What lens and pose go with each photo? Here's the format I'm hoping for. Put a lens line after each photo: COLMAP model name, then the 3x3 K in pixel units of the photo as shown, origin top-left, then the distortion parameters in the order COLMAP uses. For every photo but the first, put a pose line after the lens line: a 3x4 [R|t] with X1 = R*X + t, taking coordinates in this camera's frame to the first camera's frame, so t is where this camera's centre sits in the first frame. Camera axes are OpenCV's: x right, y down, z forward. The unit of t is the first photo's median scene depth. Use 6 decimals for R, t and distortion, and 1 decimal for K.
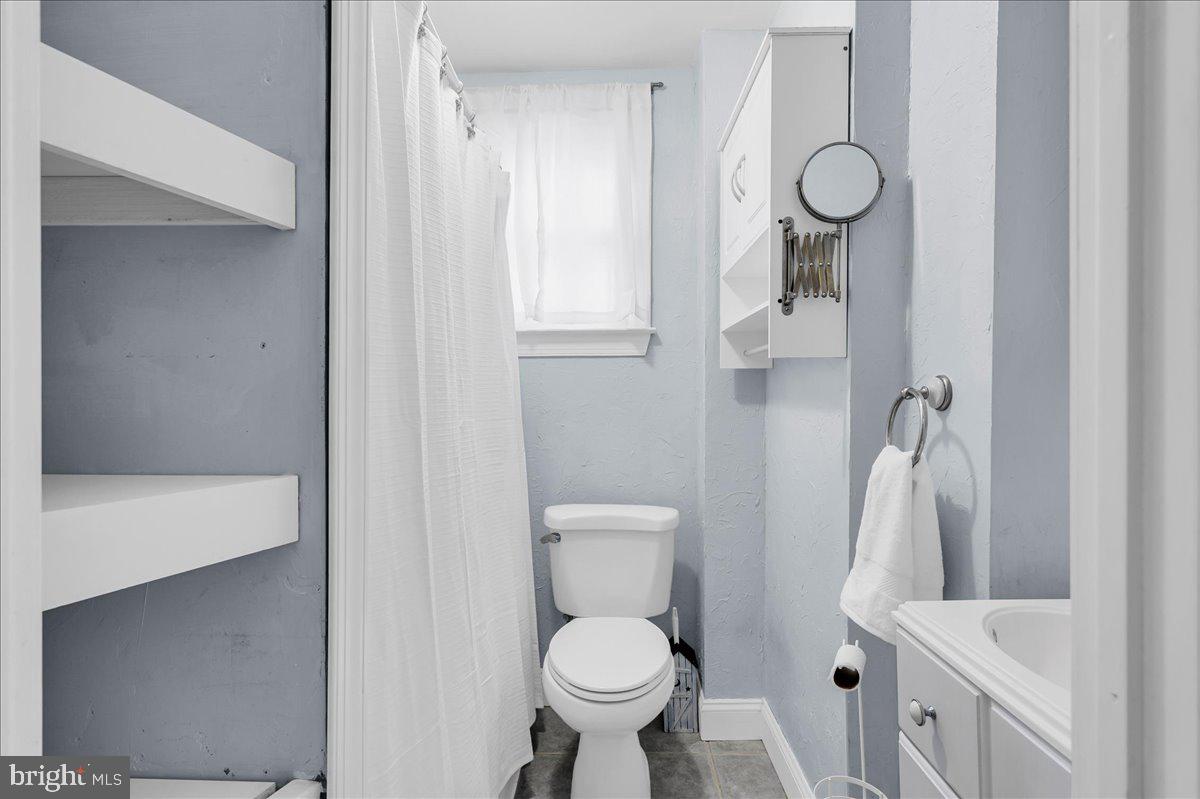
lens RADIAL K [[592.5, 0, 602.5], [0, 592.5, 395.1], [0, 0, 1]] dist [-0.000882, 0.000146]
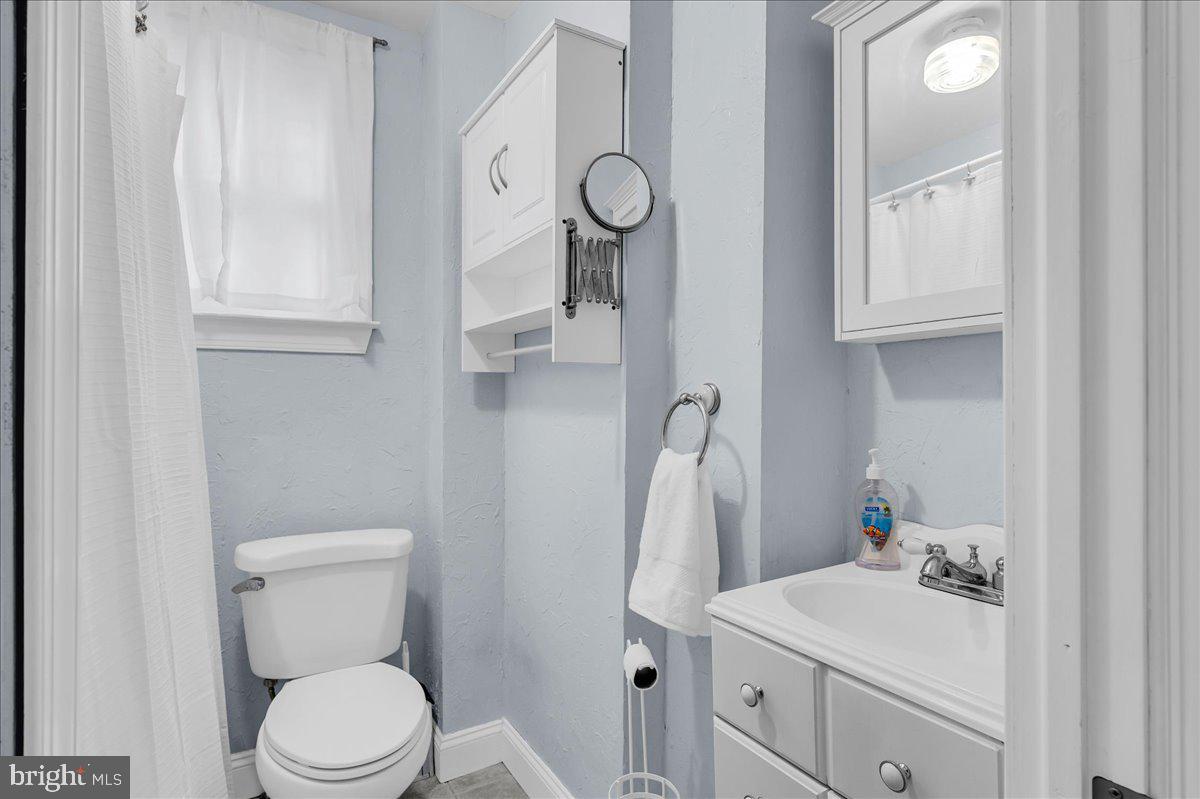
lens RADIAL K [[610.7, 0, 600.0], [0, 610.7, 399.5], [0, 0, 1]] dist [-0.000167, 0.000112]
pose [[0.848844, 0.003253, 0.528633, -0.171767], [-0.002697, 0.999995, -0.001824, -0.000324], [-0.528636, 0.000123, 0.848849, 0.117651]]
